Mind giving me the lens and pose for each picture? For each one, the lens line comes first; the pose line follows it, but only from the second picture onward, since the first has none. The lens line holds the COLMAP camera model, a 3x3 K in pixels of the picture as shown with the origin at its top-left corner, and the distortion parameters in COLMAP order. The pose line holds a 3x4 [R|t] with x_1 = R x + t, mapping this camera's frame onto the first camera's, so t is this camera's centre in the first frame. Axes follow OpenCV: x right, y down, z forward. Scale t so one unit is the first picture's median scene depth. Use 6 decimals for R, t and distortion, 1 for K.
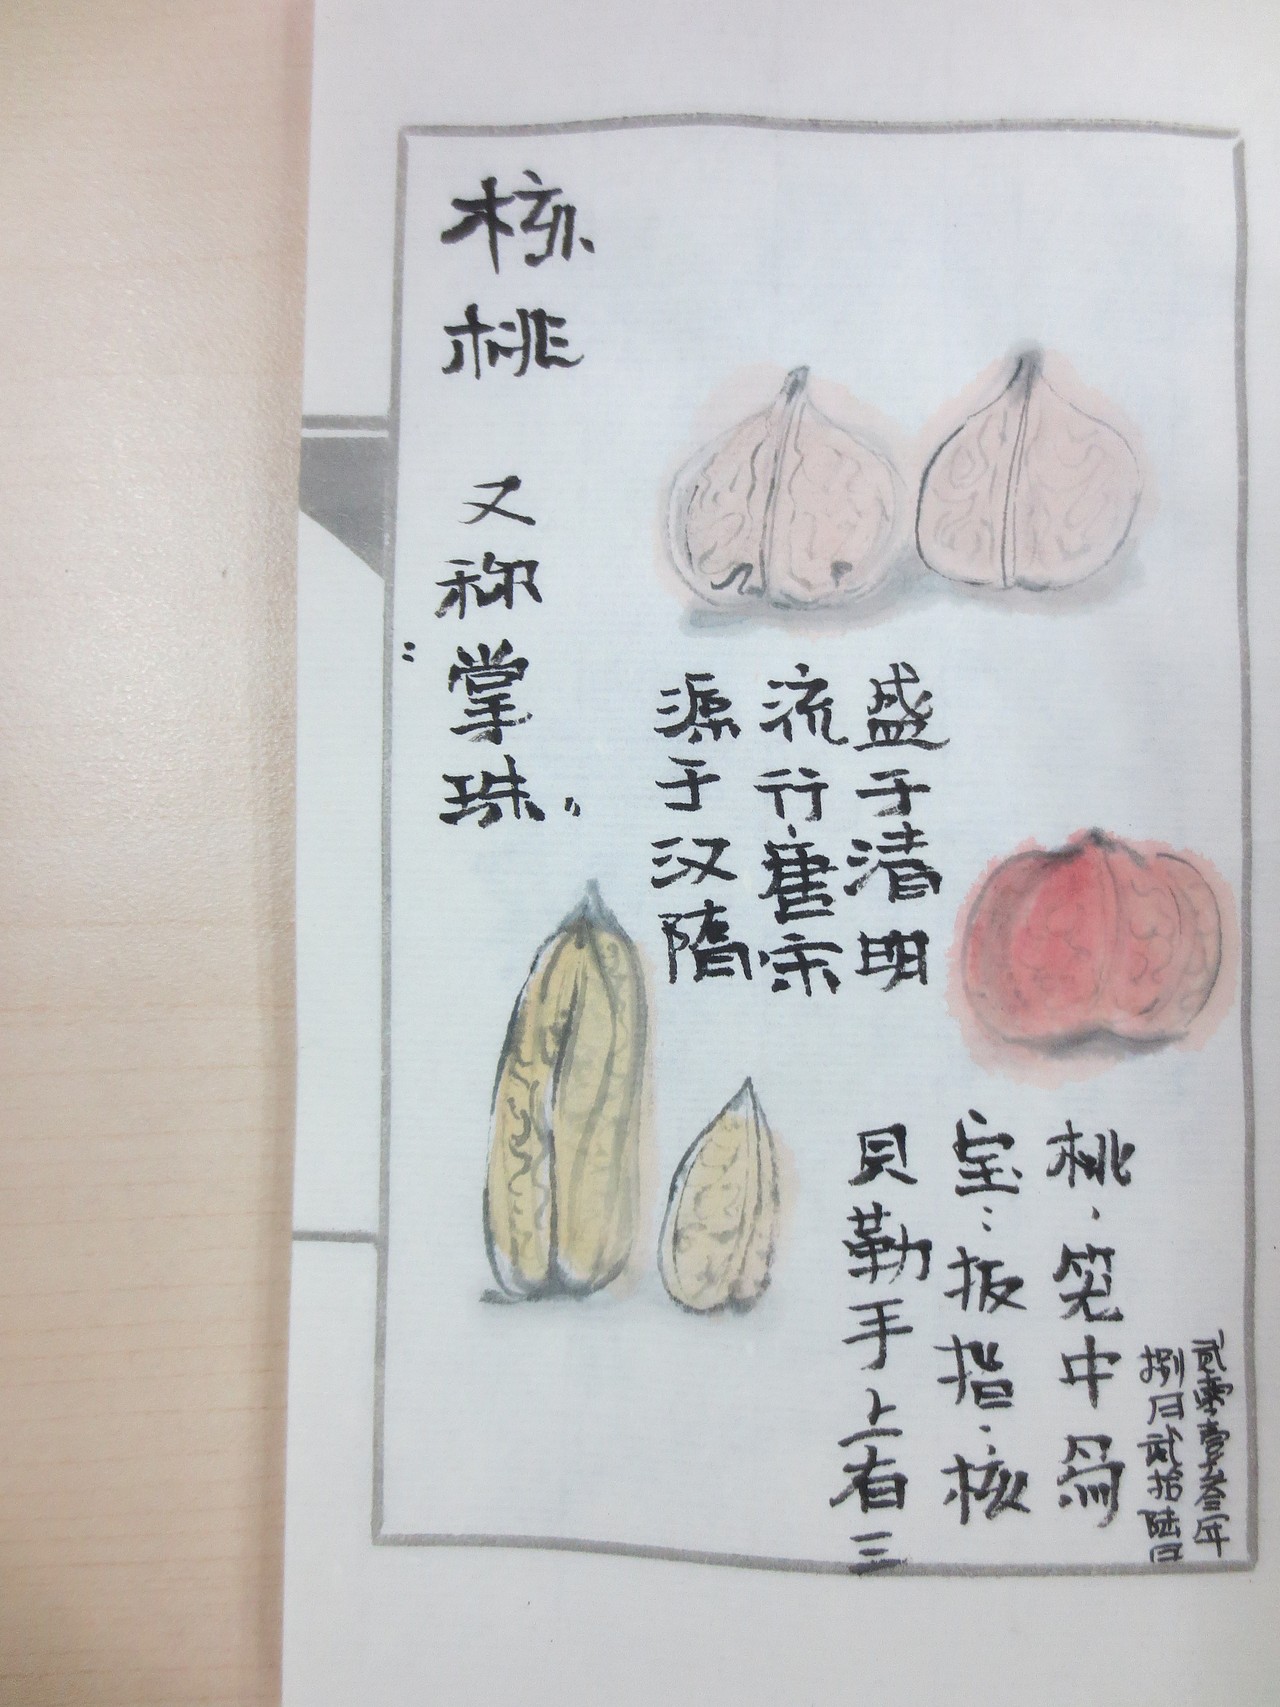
lens RADIAL K [[1220.1, 0, 632.5], [0, 1220.1, 851.9], [0, 0, 1]] dist [-0.062721, 0.024054]
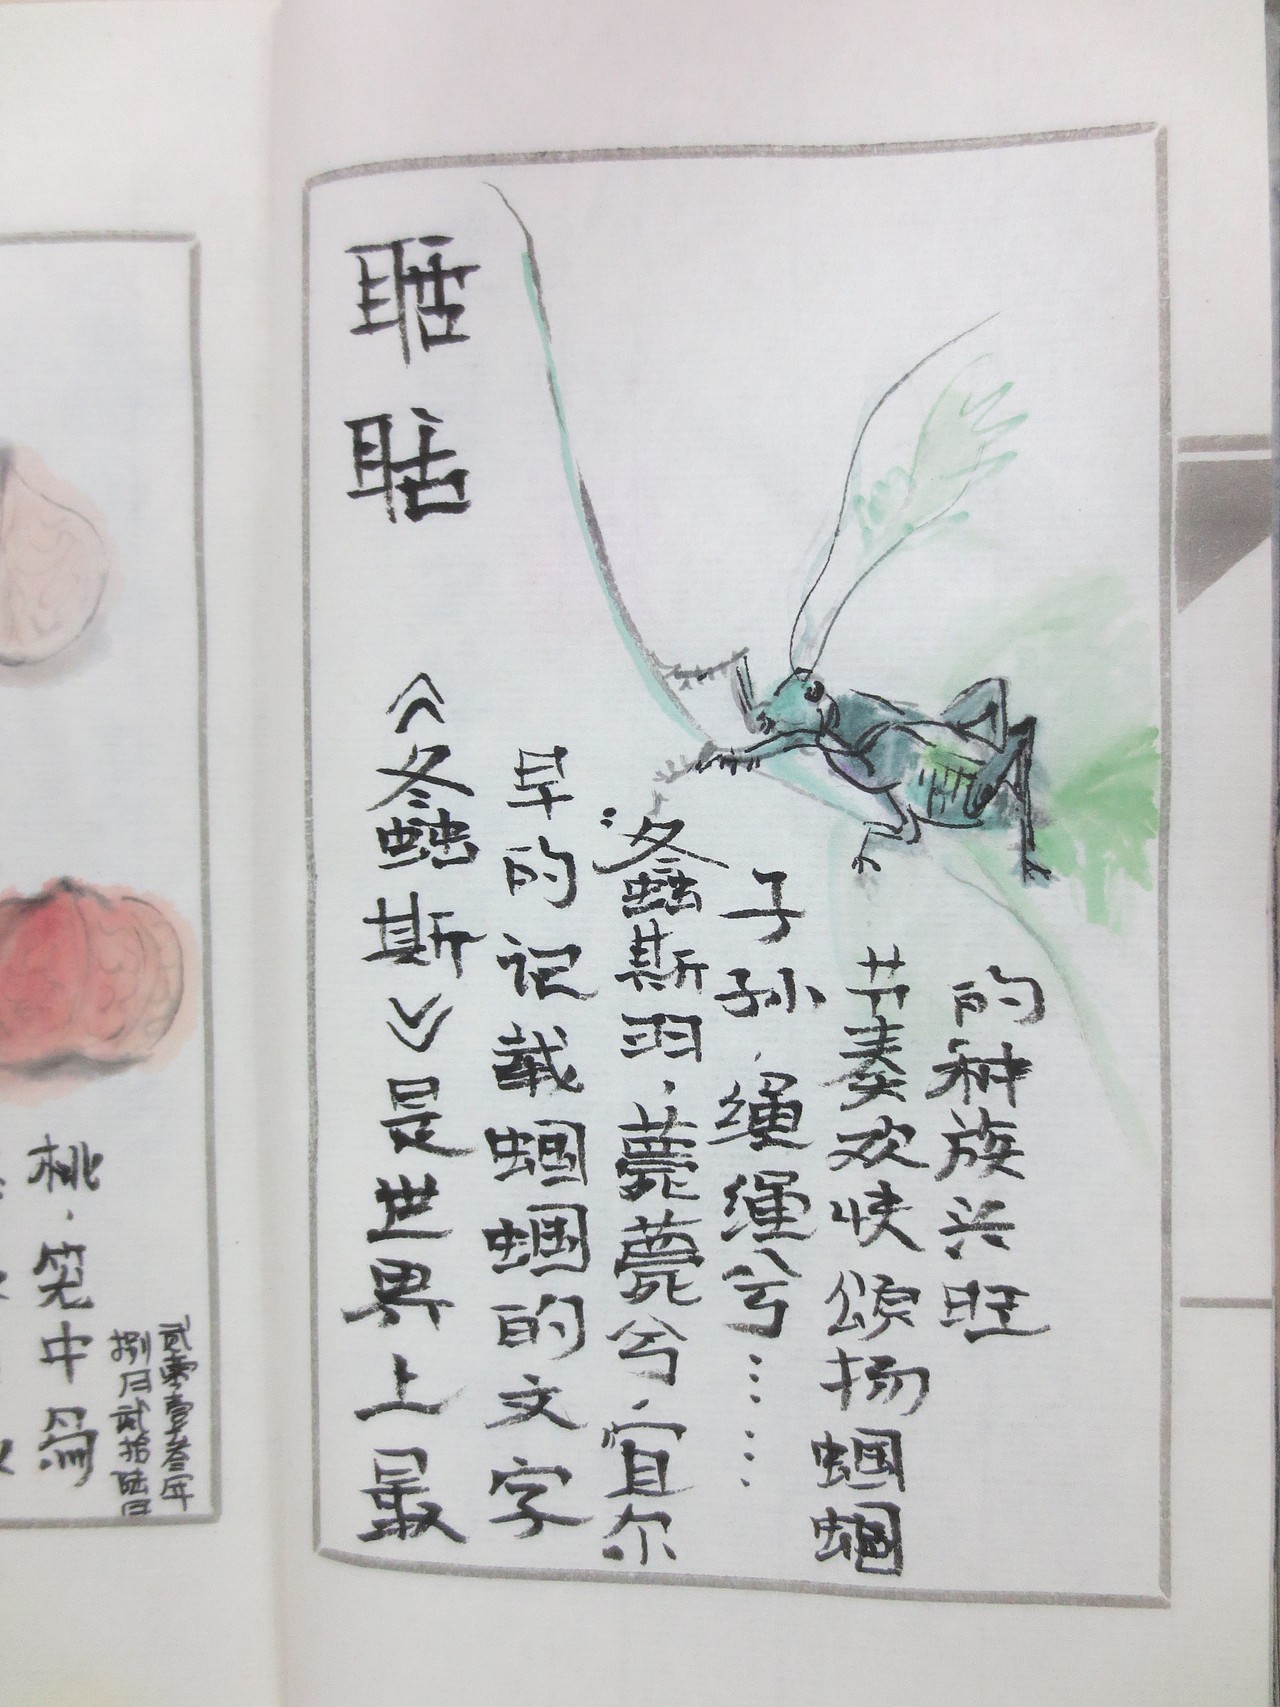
lens RADIAL K [[1220.1, 0, 645.9], [0, 1220.1, 852.1], [0, 0, 1]] dist [-0.062721, 0.024054]
pose [[0.998937, -0.032084, 0.033107, 0.904171], [0.030953, 0.998938, 0.034130, -0.065005], [-0.034167, -0.033068, 0.998869, -0.141531]]
